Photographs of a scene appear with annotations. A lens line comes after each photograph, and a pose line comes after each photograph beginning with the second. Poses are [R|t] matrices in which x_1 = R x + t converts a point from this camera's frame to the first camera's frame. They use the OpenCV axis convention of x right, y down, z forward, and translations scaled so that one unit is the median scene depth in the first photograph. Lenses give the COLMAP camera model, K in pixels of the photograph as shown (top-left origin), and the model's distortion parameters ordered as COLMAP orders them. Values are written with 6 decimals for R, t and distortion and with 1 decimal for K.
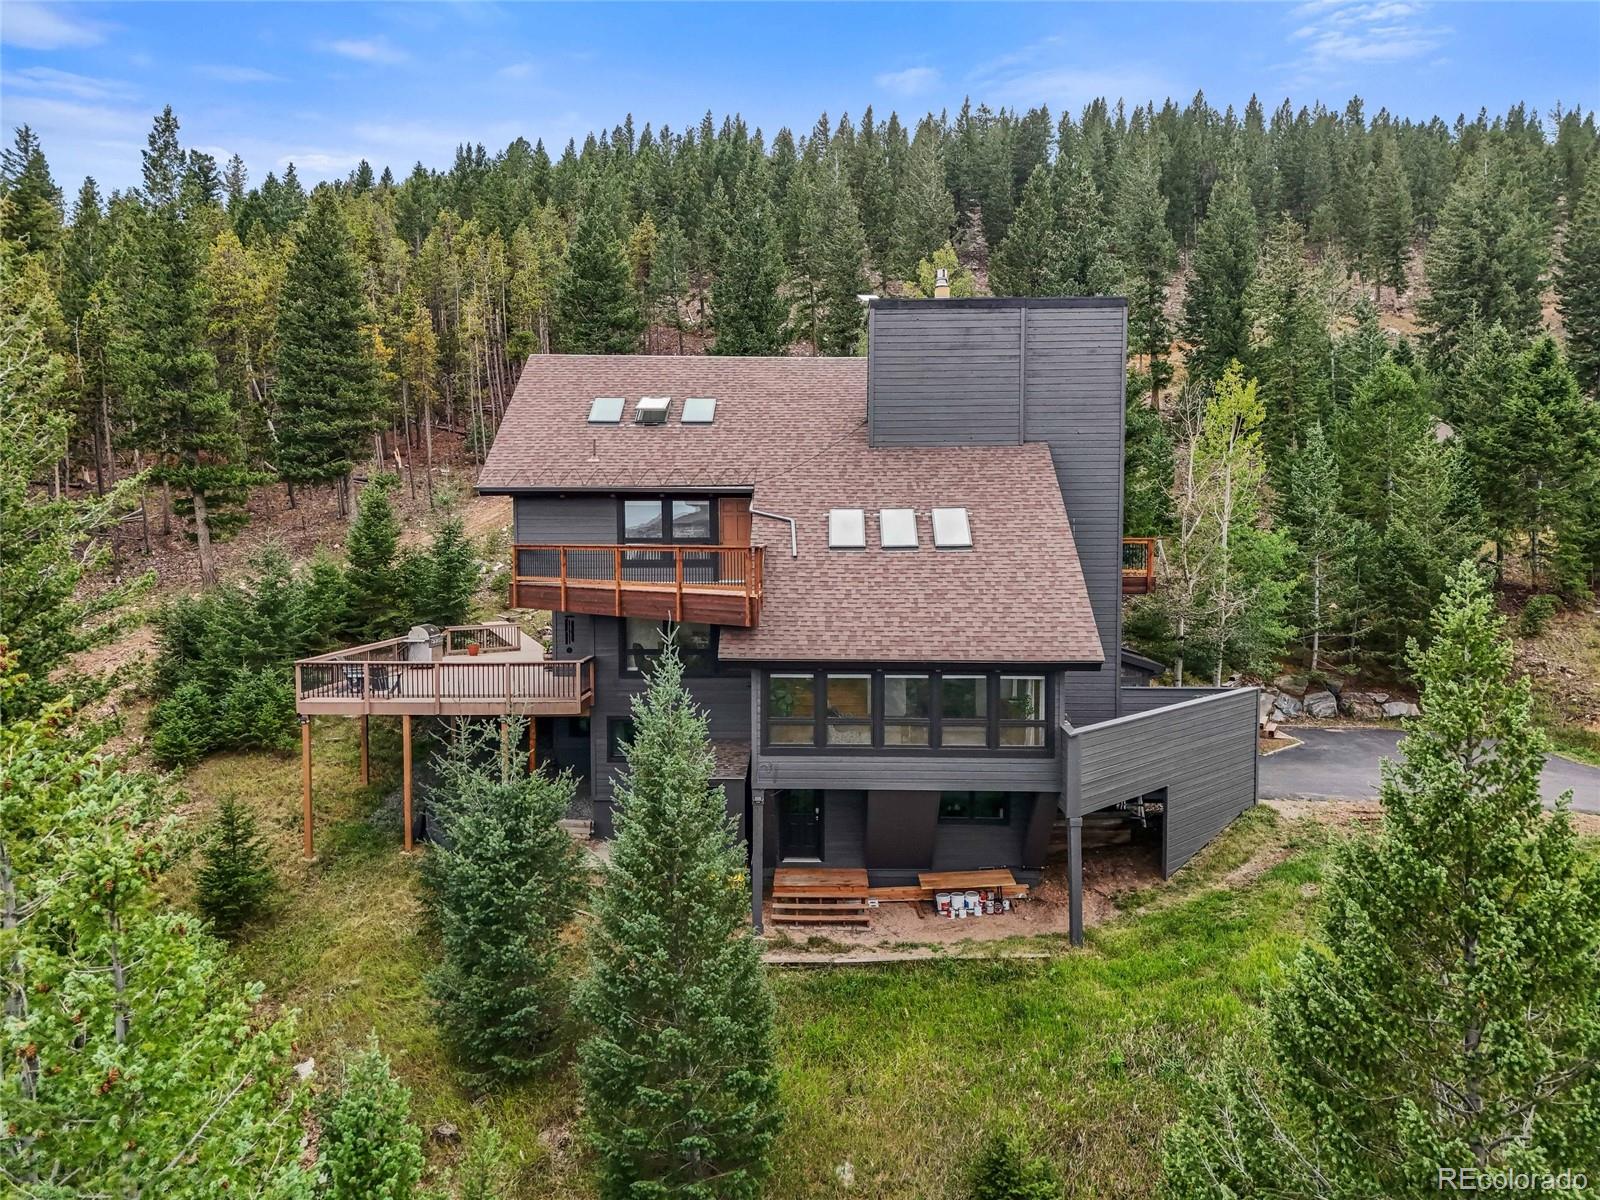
lens RADIAL K [[1116.8, 0, 800.7], [0, 1116.8, 598.1], [0, 0, 1]] dist [0.025929, -0.002173]
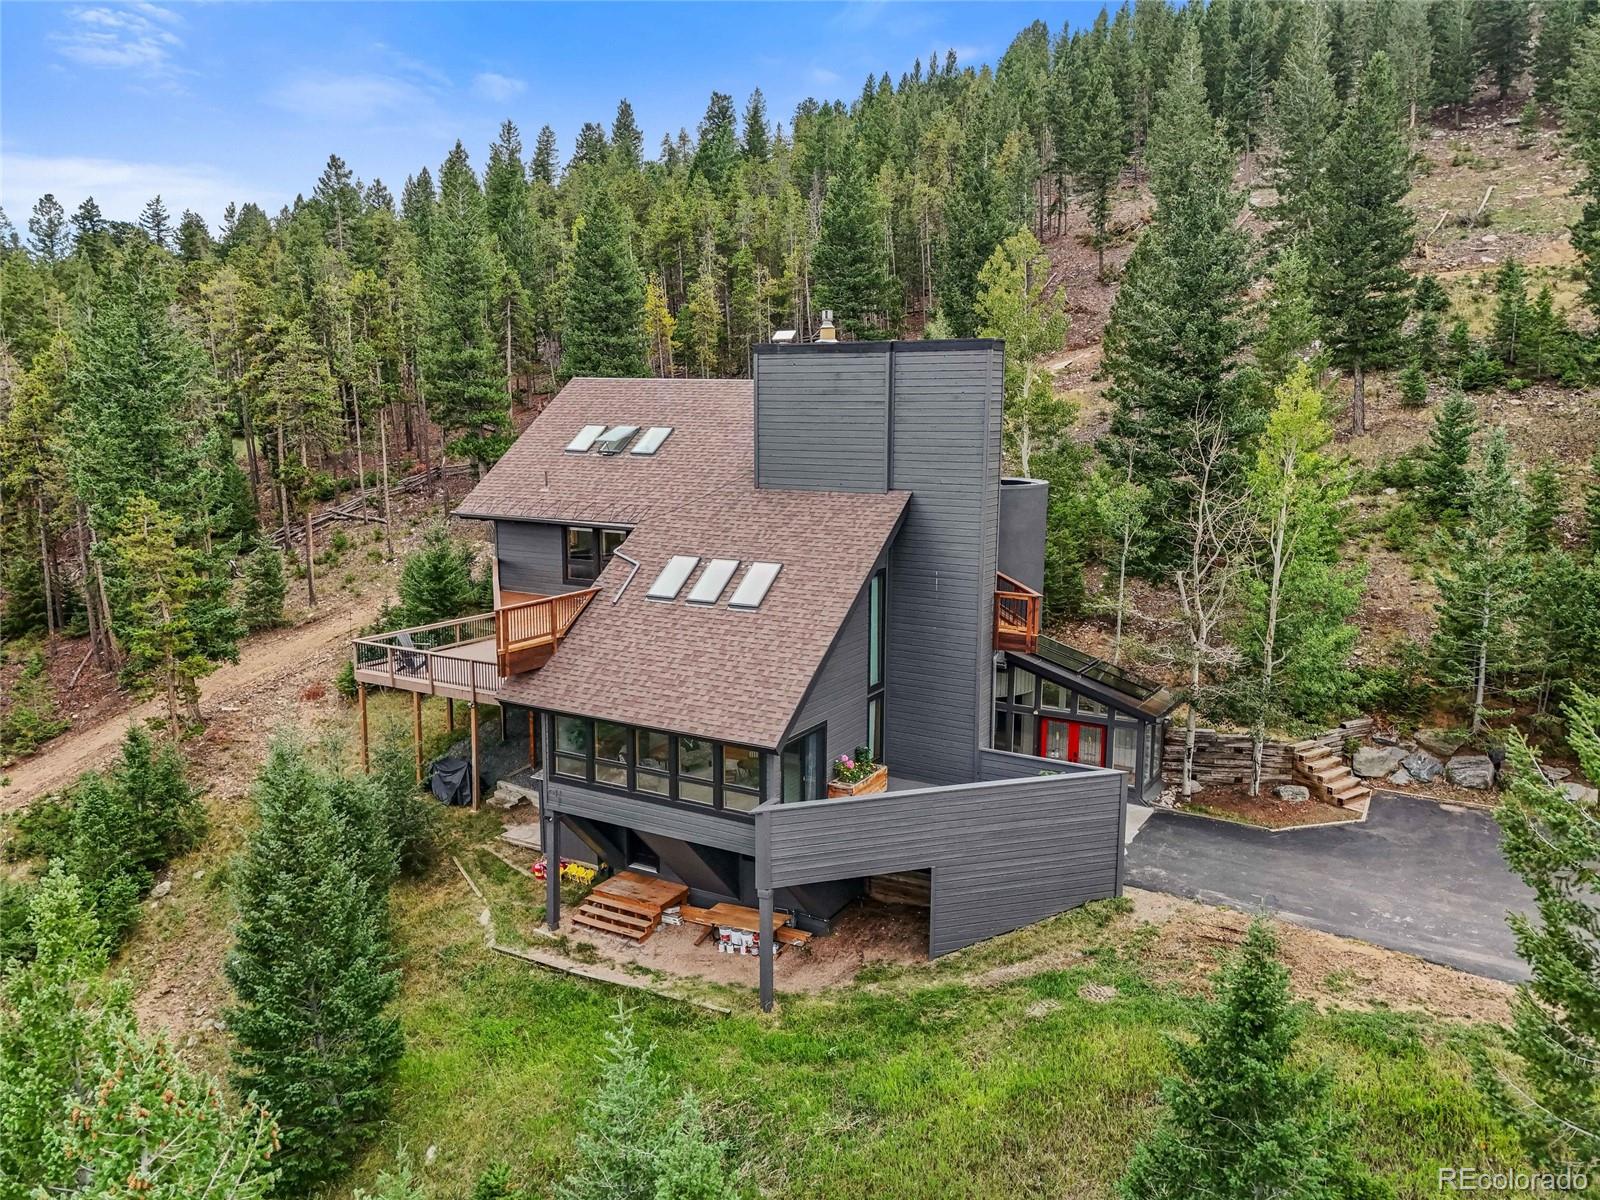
lens RADIAL K [[1116.8, 0, 802.7], [0, 1116.8, 599.5], [0, 0, 1]] dist [0.025929, -0.002173]
pose [[0.889234, 0.080576, -0.450300, 0.650286], [-0.035495, 0.993551, 0.107691, -0.164642], [0.456073, -0.079779, 0.886359, 0.110826]]
